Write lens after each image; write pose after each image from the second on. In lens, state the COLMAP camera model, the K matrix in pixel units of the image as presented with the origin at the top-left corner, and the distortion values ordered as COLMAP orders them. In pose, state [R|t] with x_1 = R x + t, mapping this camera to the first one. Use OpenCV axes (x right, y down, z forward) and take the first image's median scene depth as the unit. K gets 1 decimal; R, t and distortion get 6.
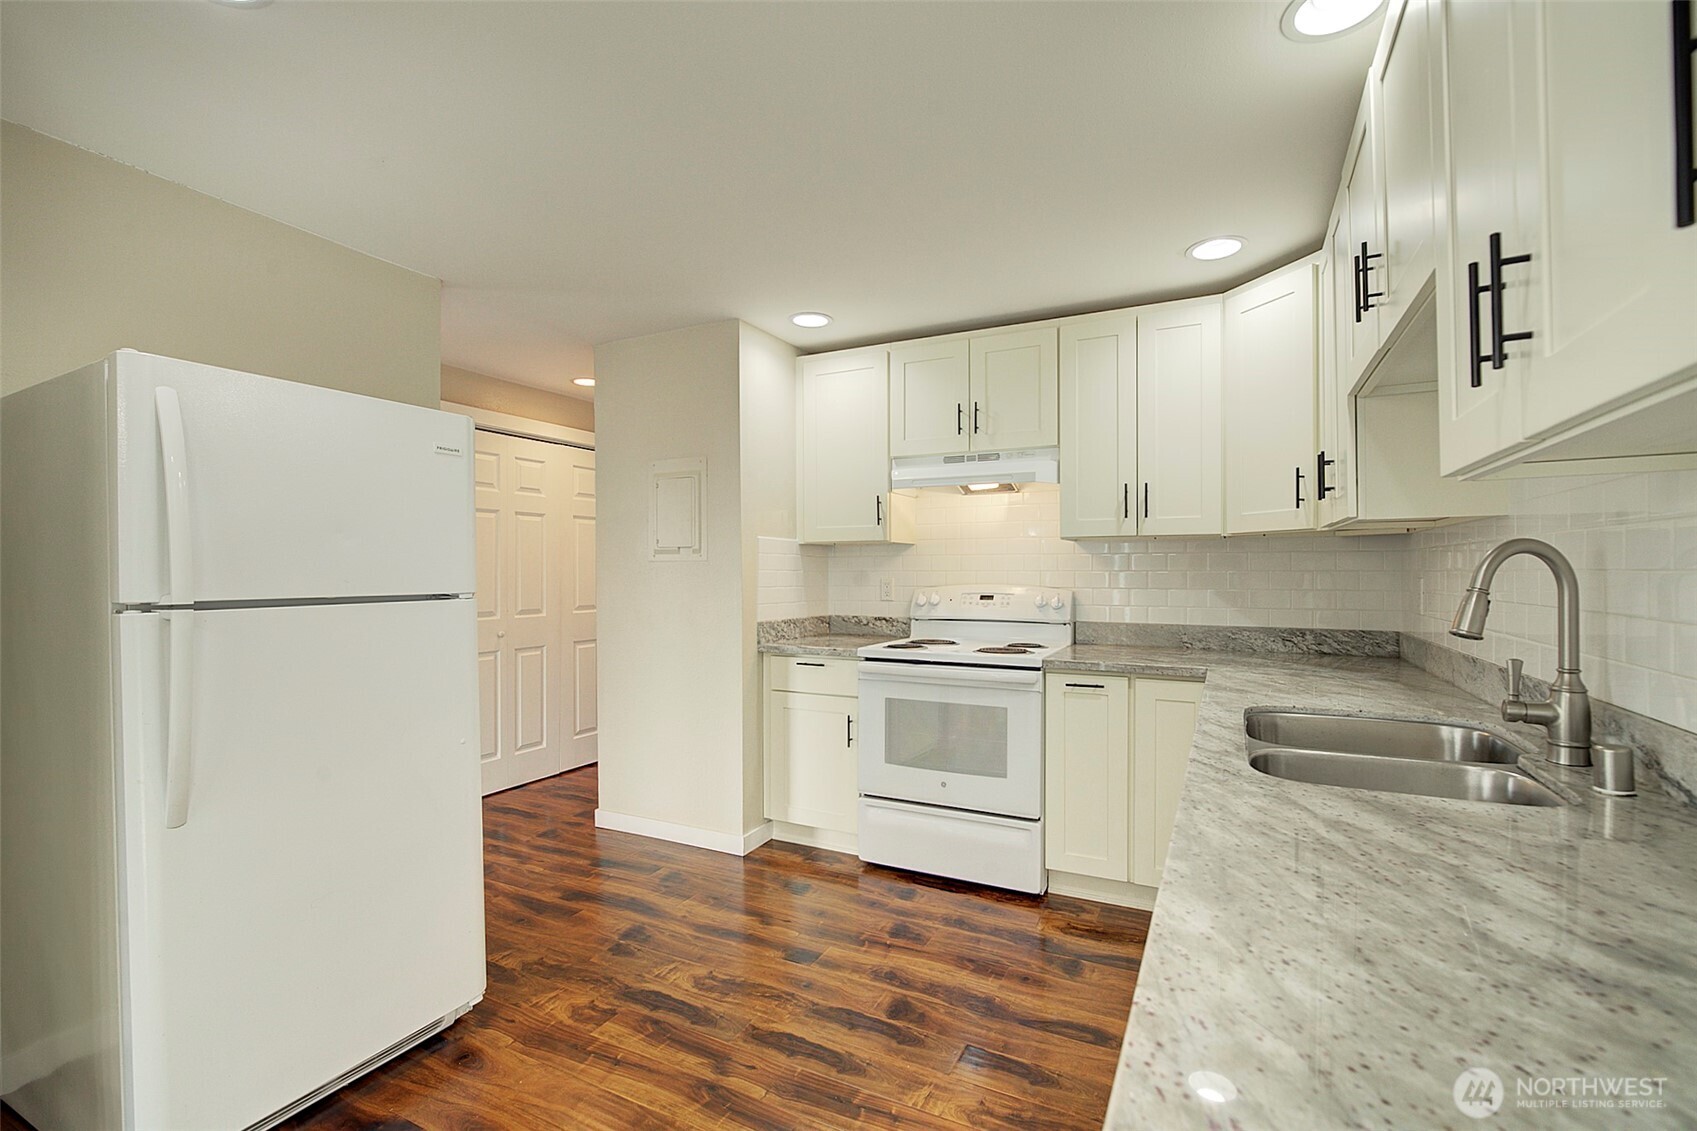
lens RADIAL K [[767.0, 0, 853.5], [0, 767.0, 570.8], [0, 0, 1]] dist [-0.019273, 0.000186]
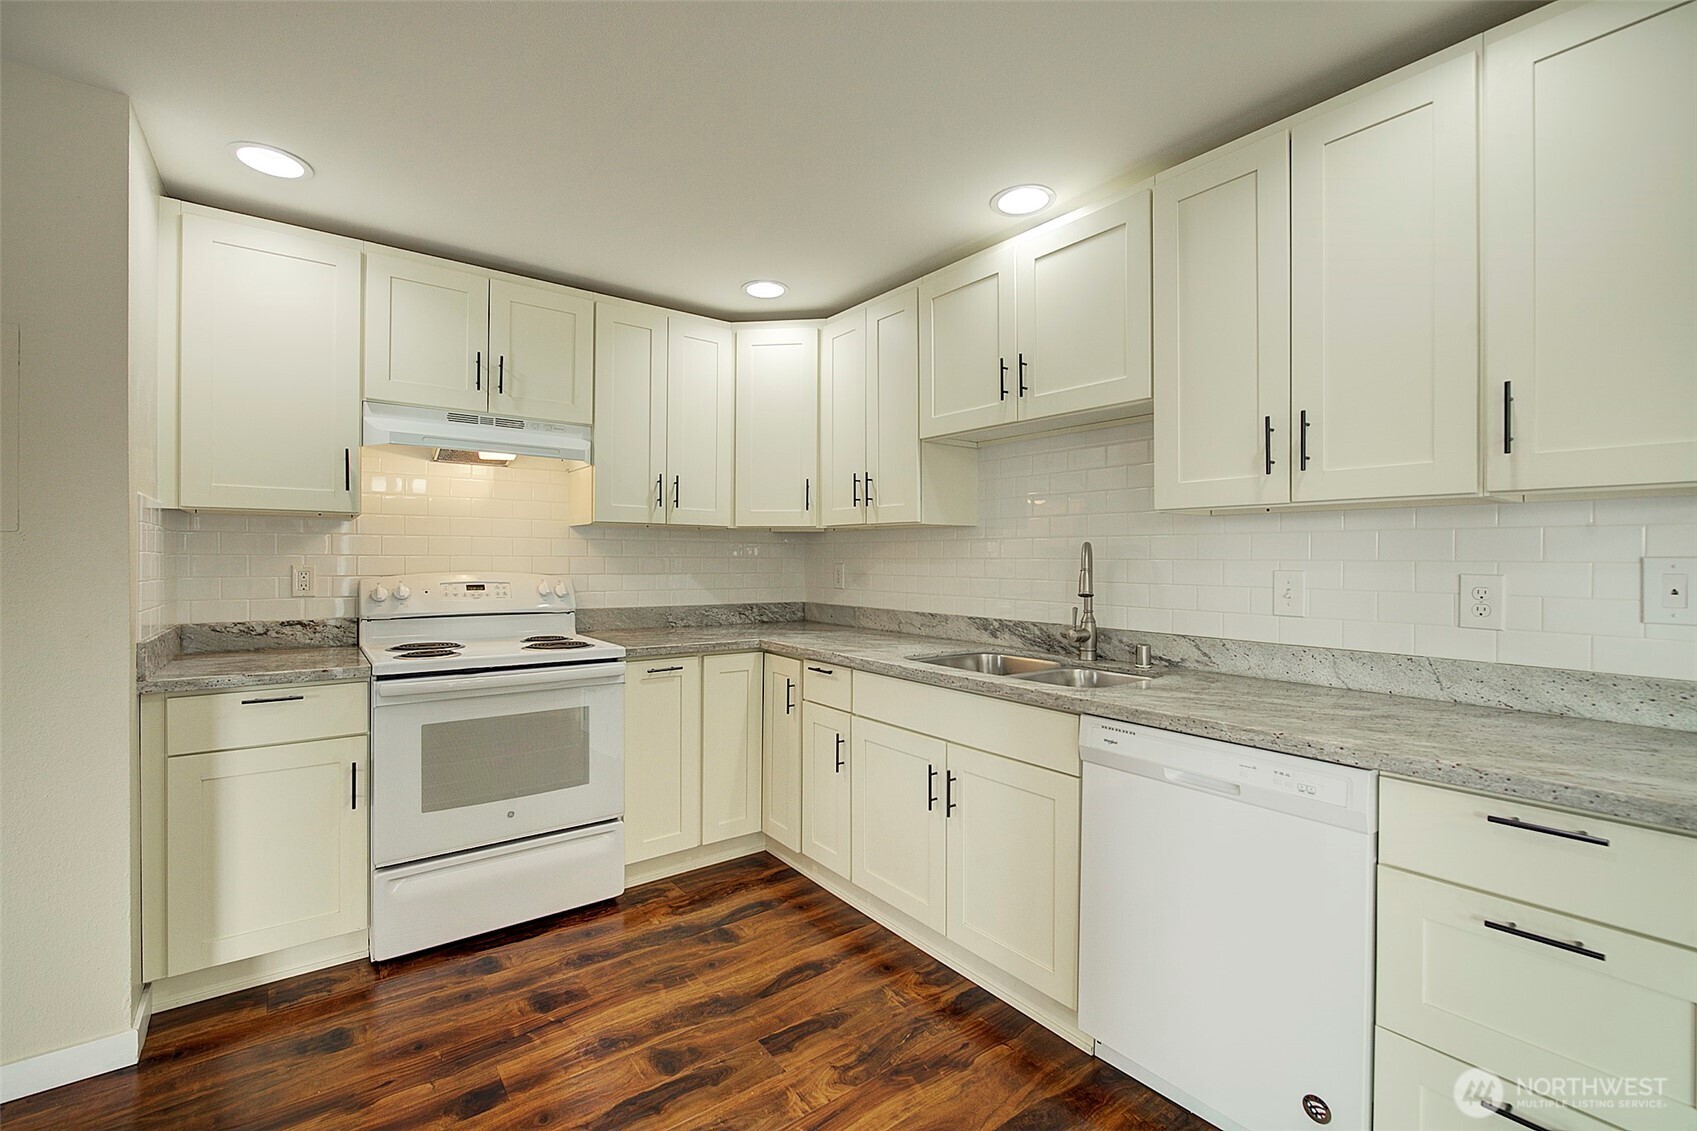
lens RADIAL K [[727.3, 0, 854.4], [0, 727.3, 558.3], [0, 0, 1]] dist [-0.019356, 0.004952]
pose [[0.423083, 0.004762, 0.906079, -0.435488], [-0.006715, 0.999975, -0.002120, 0.002100], [-0.906066, -0.005187, 0.423104, 0.337983]]
